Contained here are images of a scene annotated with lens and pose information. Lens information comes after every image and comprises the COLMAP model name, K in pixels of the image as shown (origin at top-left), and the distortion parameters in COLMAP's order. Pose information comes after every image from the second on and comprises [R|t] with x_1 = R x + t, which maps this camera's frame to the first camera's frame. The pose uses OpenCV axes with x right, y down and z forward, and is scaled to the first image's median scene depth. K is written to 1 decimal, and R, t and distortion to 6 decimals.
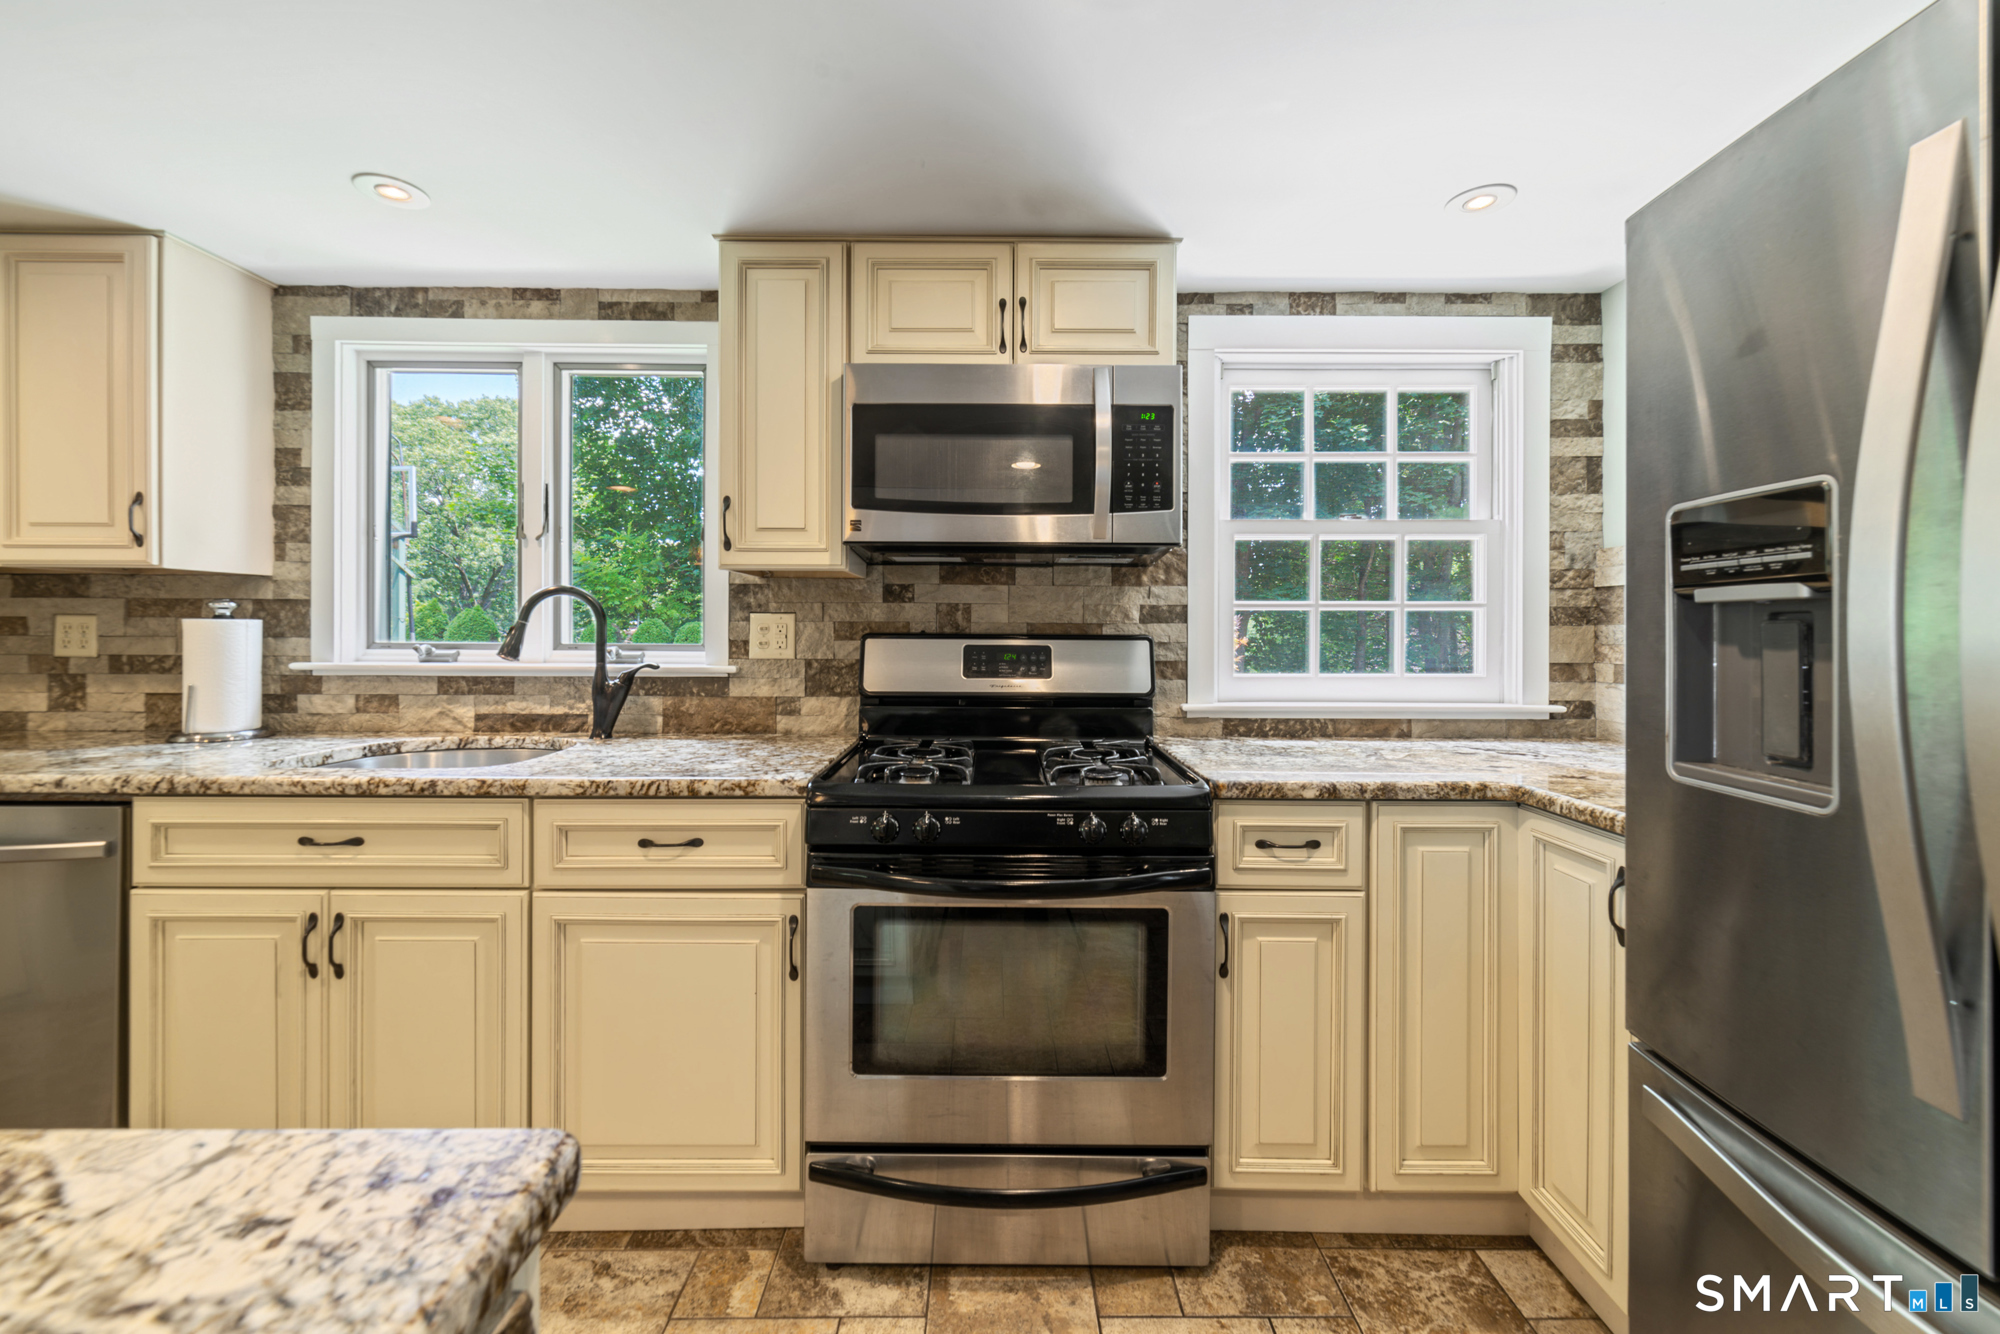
lens RADIAL K [[763.4, 0, 1005.0], [0, 763.4, 638.2], [0, 0, 1]] dist [-0.000579, -0.000015]
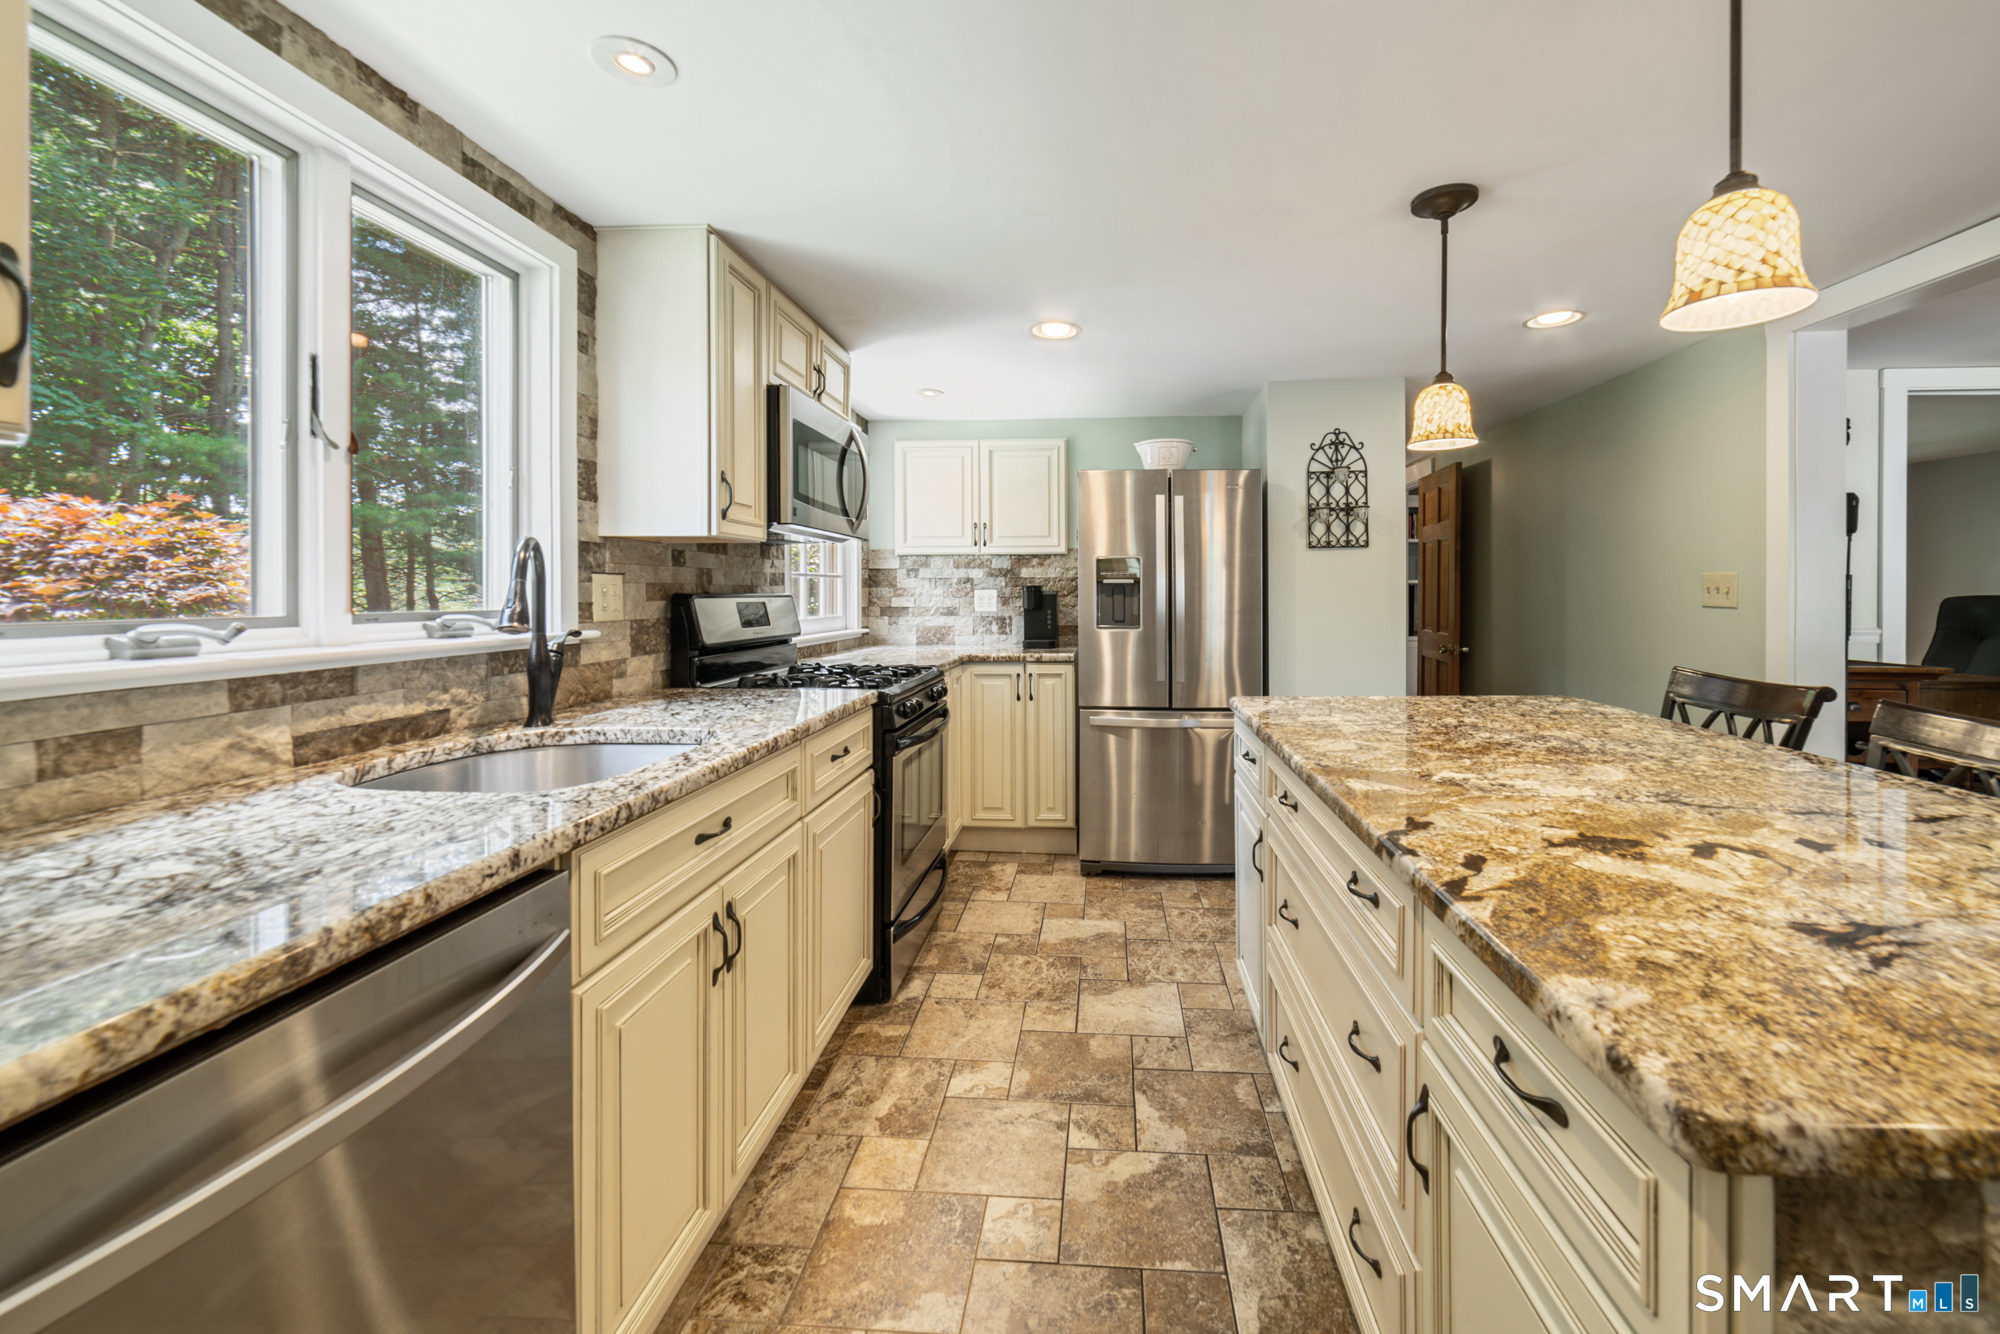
lens RADIAL K [[845.7, 0, 1003.5], [0, 845.7, 590.6], [0, 0, 1]] dist [0.000300, 0.000029]
pose [[0.113488, -0.005693, 0.993523, -1.288381], [0.001296, 0.999984, 0.005582, -0.016657], [-0.993539, 0.000654, 0.113493, 0.381658]]
